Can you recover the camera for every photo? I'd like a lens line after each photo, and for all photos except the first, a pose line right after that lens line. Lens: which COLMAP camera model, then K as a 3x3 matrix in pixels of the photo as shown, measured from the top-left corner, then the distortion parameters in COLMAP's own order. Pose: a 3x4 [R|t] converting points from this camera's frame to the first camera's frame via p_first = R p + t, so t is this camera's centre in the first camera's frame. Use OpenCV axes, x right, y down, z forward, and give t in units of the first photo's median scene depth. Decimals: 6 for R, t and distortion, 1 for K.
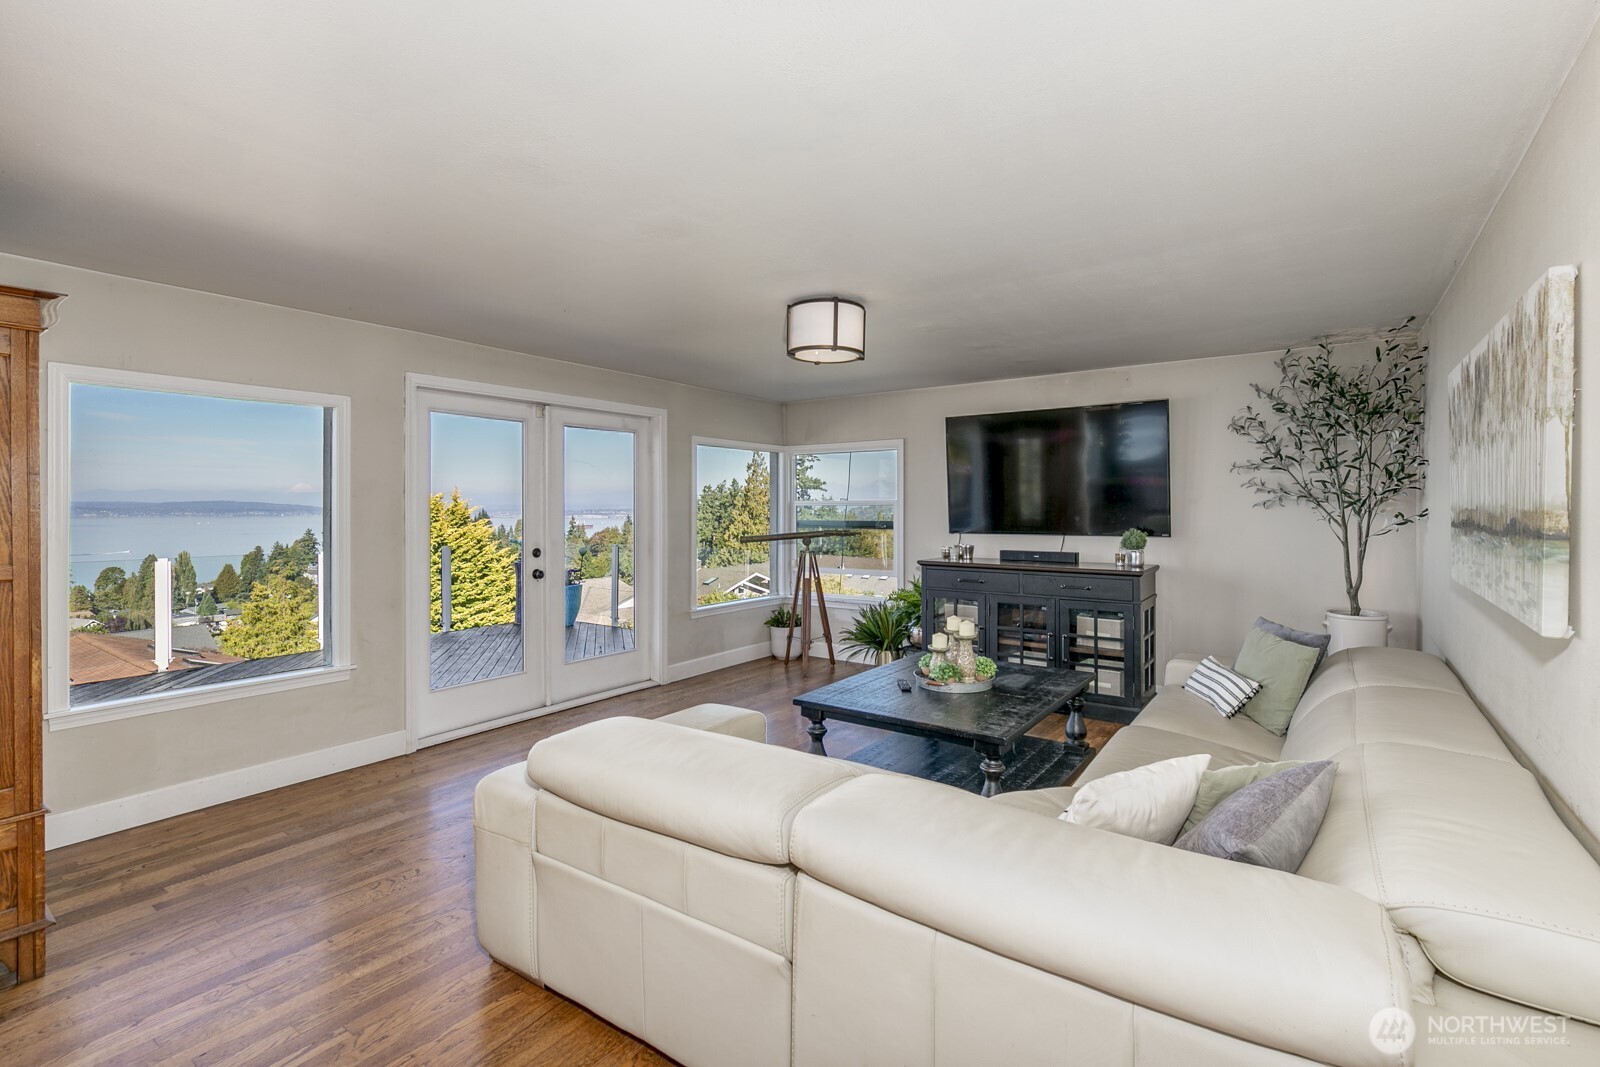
lens RADIAL K [[734.1, 0, 783.8], [0, 734.1, 511.4], [0, 0, 1]] dist [0.001975, -0.001156]
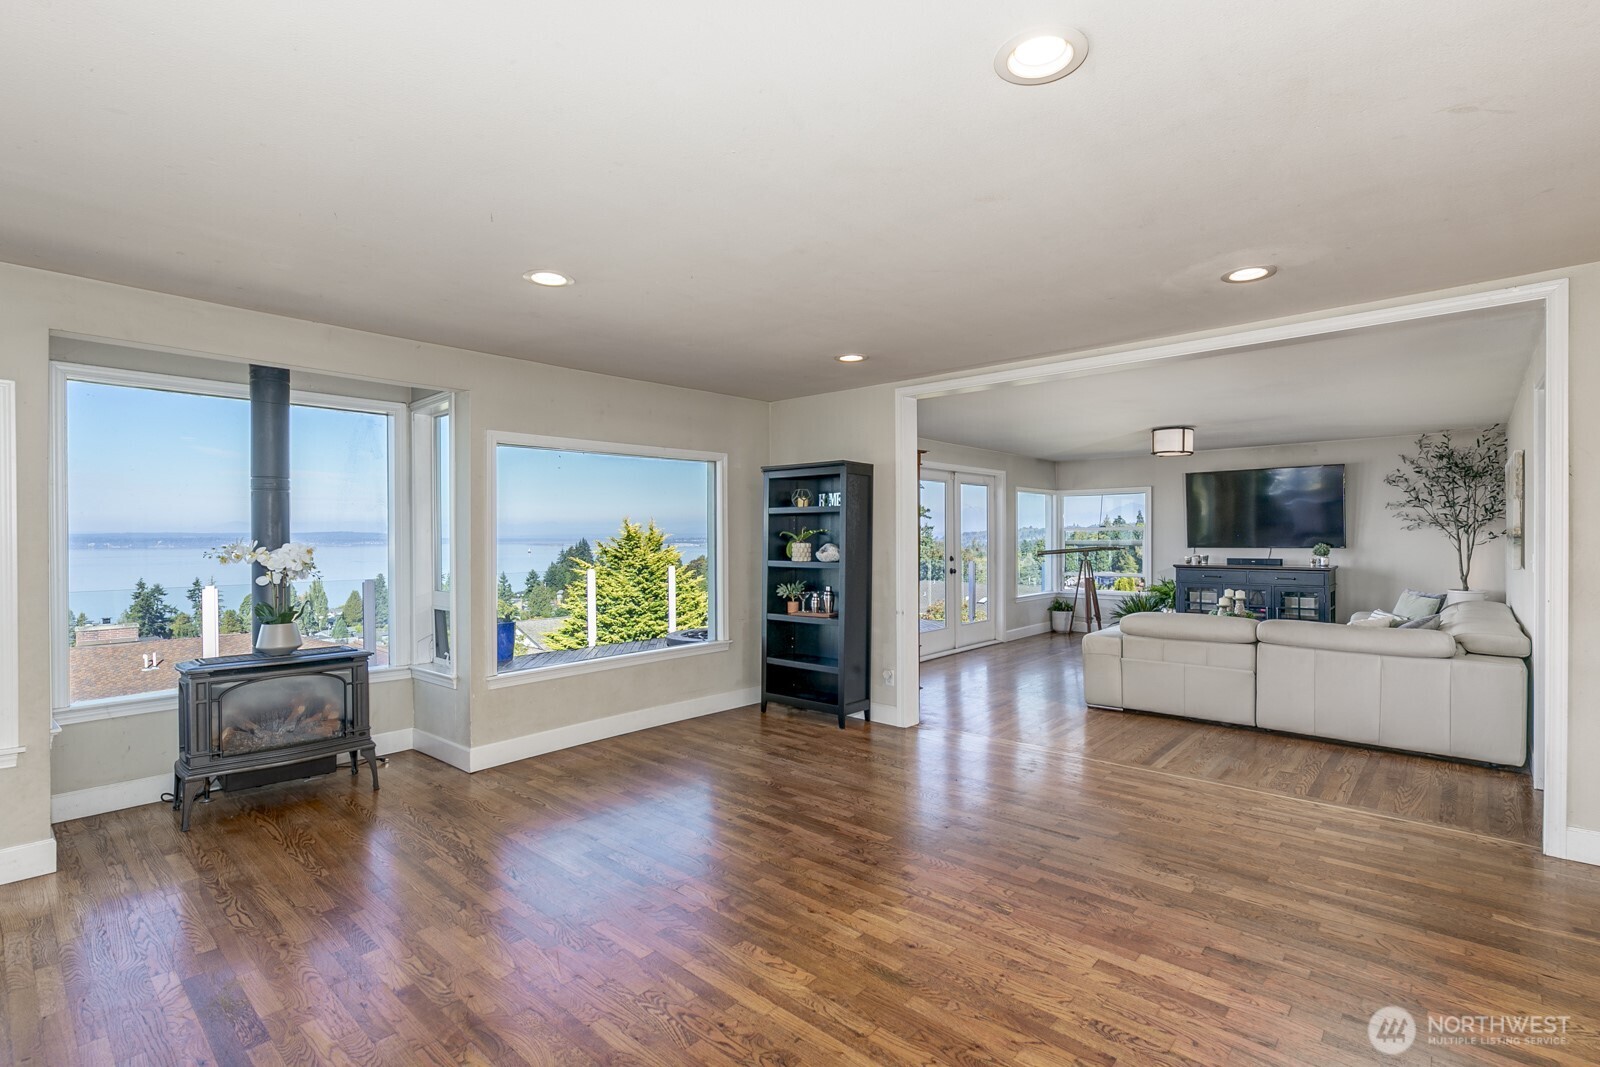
lens RADIAL K [[734.1, 0, 800.4], [0, 734.1, 541.6], [0, 0, 1]] dist [0.001975, -0.001156]
pose [[0.995747, -0.004257, -0.092029, -0.521776], [0.004532, 0.999986, 0.002777, 0.010164], [0.092016, -0.003182, 0.995752, -0.726600]]
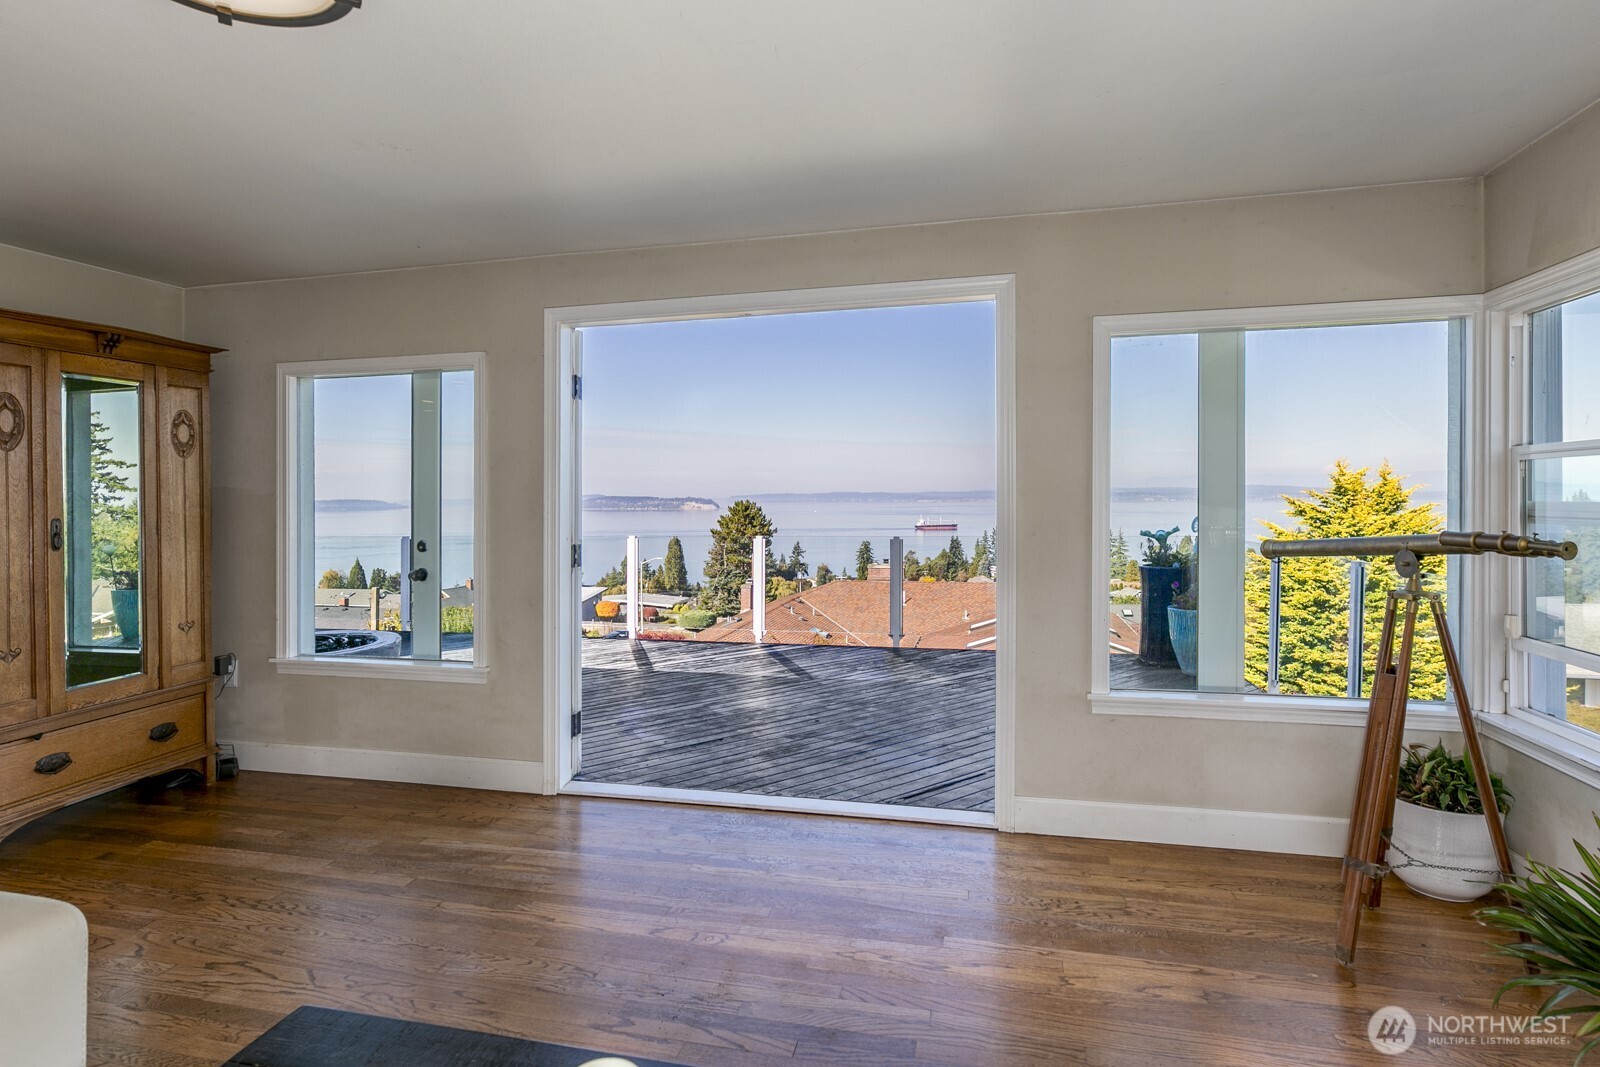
lens RADIAL K [[803.7, 0, 807.6], [0, 803.7, 484.3], [0, 0, 1]] dist [-0.011077, 0.000048]
pose [[0.404240, -0.017617, -0.914483, 0.322878], [0.004921, 0.999842, -0.017087, 0.010719], [0.914640, 0.002407, 0.404263, 0.745931]]
